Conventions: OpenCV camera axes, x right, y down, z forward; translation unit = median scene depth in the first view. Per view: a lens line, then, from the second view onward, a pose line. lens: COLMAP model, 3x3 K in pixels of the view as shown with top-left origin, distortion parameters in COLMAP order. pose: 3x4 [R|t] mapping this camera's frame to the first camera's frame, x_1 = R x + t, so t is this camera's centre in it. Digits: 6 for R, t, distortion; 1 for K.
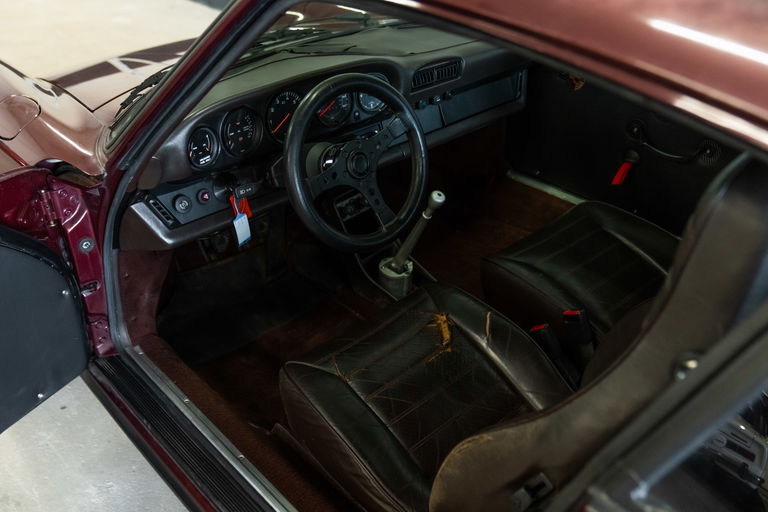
lens RADIAL K [[675.5, 0, 386.3], [0, 675.5, 256.4], [0, 0, 1]] dist [-0.013322, 0.005819]
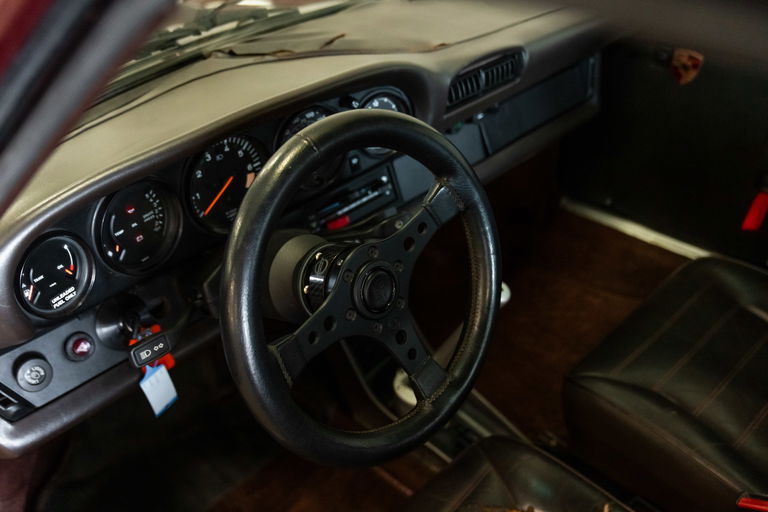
lens RADIAL K [[675.5, 0, 365.8], [0, 675.5, 254.3], [0, 0, 1]] dist [-0.013322, 0.005819]
pose [[0.998634, -0.049711, 0.016090, -0.048520], [0.048769, 0.997324, 0.054461, -0.168323], [-0.018754, -0.053602, 0.998386, 0.447786]]
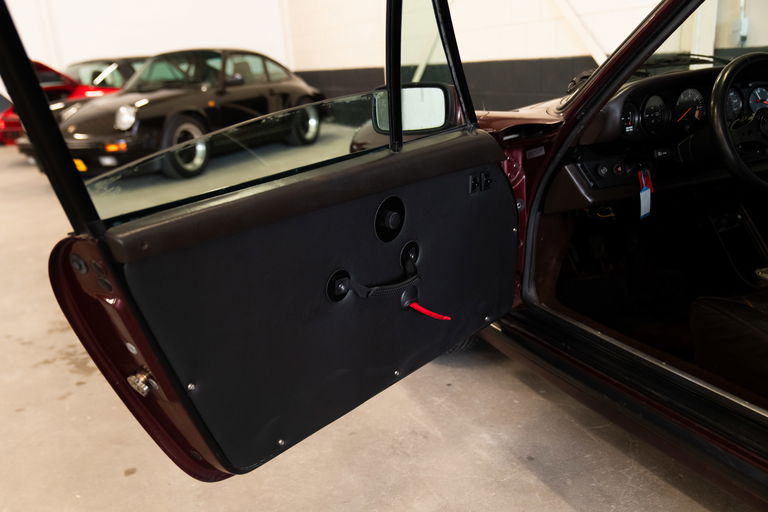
lens RADIAL K [[675.5, 0, 382.9], [0, 675.5, 257.1], [0, 0, 1]] dist [-0.013322, 0.005819]
pose [[0.915574, 0.027181, -0.401229, -0.159940], [-0.111405, 0.975809, -0.188112, 0.318694], [0.386410, 0.216930, 0.896454, -0.186822]]
